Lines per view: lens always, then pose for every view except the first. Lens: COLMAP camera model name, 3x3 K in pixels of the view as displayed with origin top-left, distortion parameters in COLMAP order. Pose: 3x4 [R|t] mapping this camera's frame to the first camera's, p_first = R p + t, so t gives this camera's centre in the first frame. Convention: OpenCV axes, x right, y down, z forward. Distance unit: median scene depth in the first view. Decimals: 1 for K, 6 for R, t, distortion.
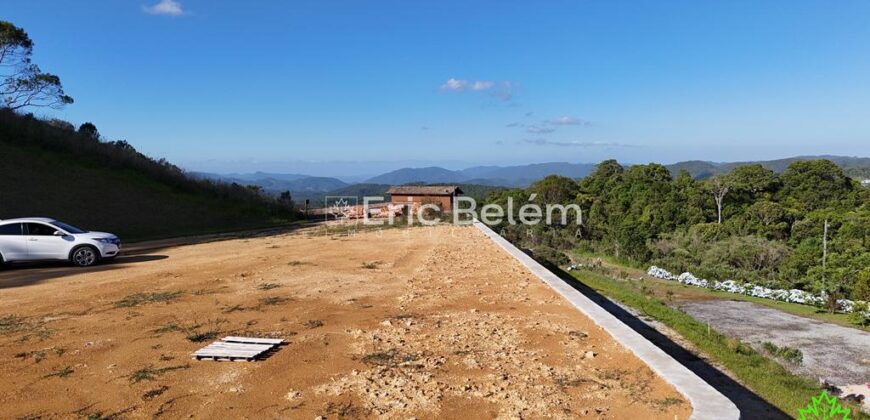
lens RADIAL K [[647.3, 0, 435.0], [0, 647.3, 210.0], [0, 0, 1]] dist [0.007706, 0.004820]
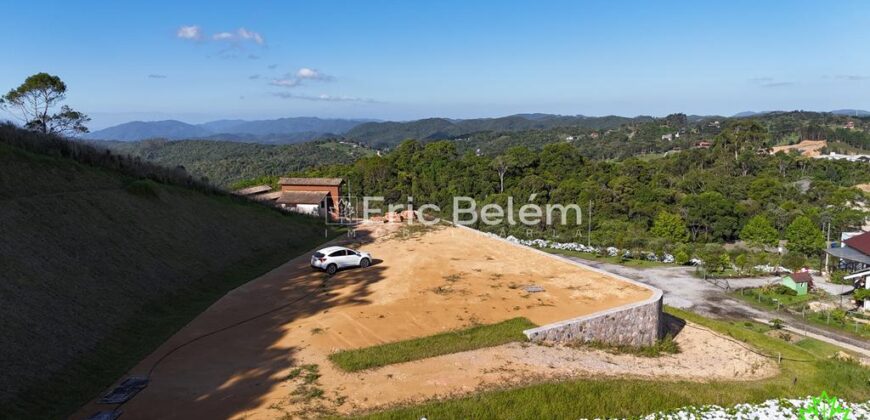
lens RADIAL K [[635.5, 0, 435.0], [0, 635.5, 210.0], [0, 0, 1]] dist [0.078345, -0.086294]
pose [[0.927825, -0.045857, 0.370187, -0.185585], [0.019679, 0.997050, 0.074188, -0.044070], [-0.372497, -0.061548, 0.925990, -0.181005]]
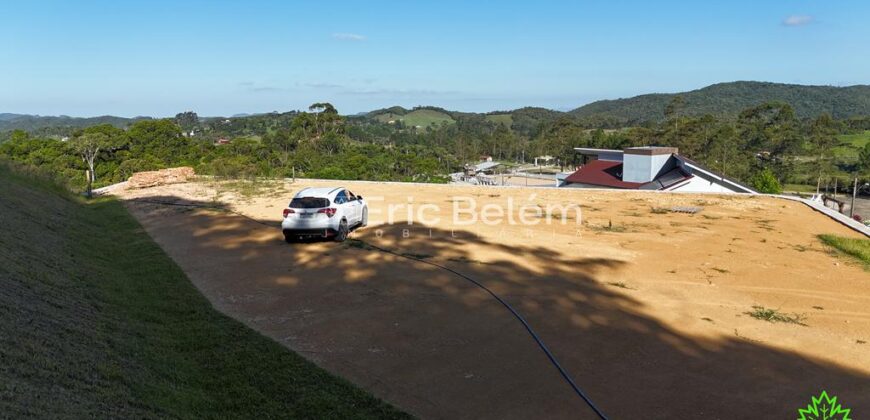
lens RADIAL K [[636.7, 0, 435.6], [0, 636.7, 210.2], [0, 0, 1]] dist [0.073035, -0.078790]
pose [[0.435257, -0.121660, 0.892048, -0.241586], [0.064452, 0.992496, 0.103912, -0.007330], [-0.897996, 0.012266, 0.439832, 0.069668]]
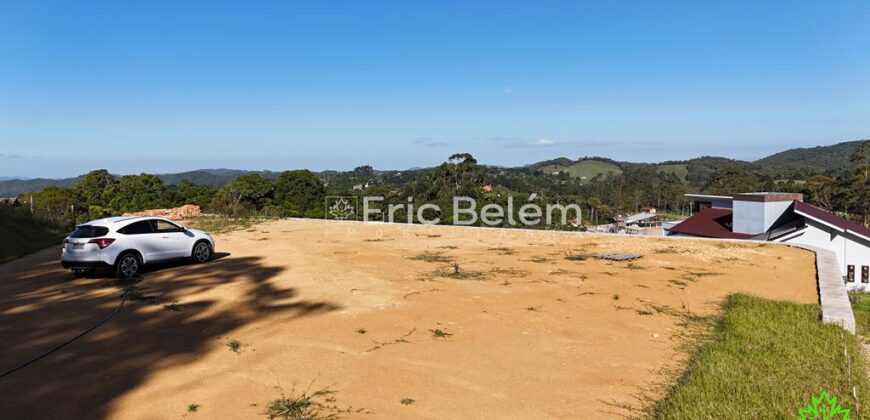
lens RADIAL K [[636.7, 0, 435.6], [0, 636.7, 210.2], [0, 0, 1]] dist [0.073035, -0.078790]
pose [[0.651998, -0.043849, 0.756952, -0.171725], [0.058234, 0.998274, 0.007668, 0.003709], [-0.755981, 0.039080, 0.653426, 0.019755]]
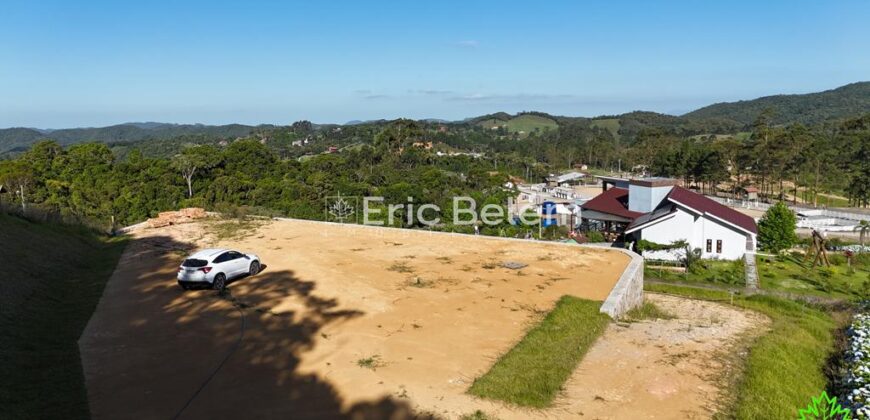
lens RADIAL K [[635.5, 0, 435.0], [0, 635.5, 210.0], [0, 0, 1]] dist [0.078345, -0.086294]
pose [[0.579304, -0.107900, 0.807938, -0.247210], [0.065805, 0.994155, 0.085586, -0.027037], [-0.812451, 0.003586, 0.583019, -0.034427]]
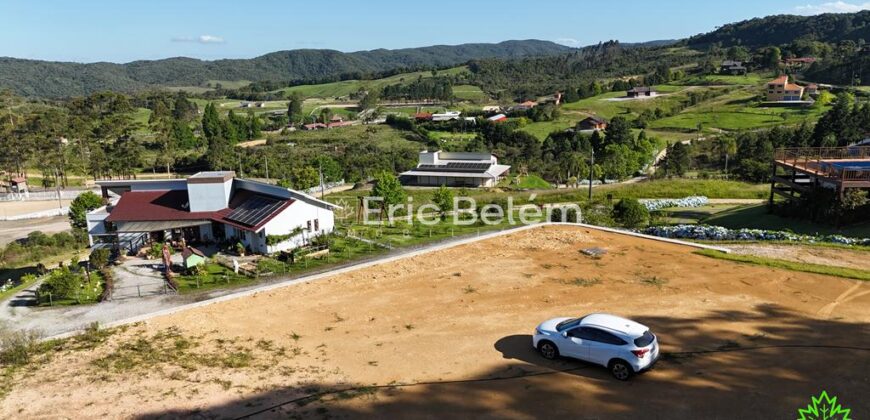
lens RADIAL K [[635.5, 0, 435.0], [0, 635.5, 210.0], [0, 0, 1]] dist [0.078345, -0.086294]
pose [[-0.564545, -0.139504, 0.813528, -0.213916], [0.096325, 0.967744, 0.232793, -0.072575], [-0.819763, 0.209785, -0.532897, 0.295645]]
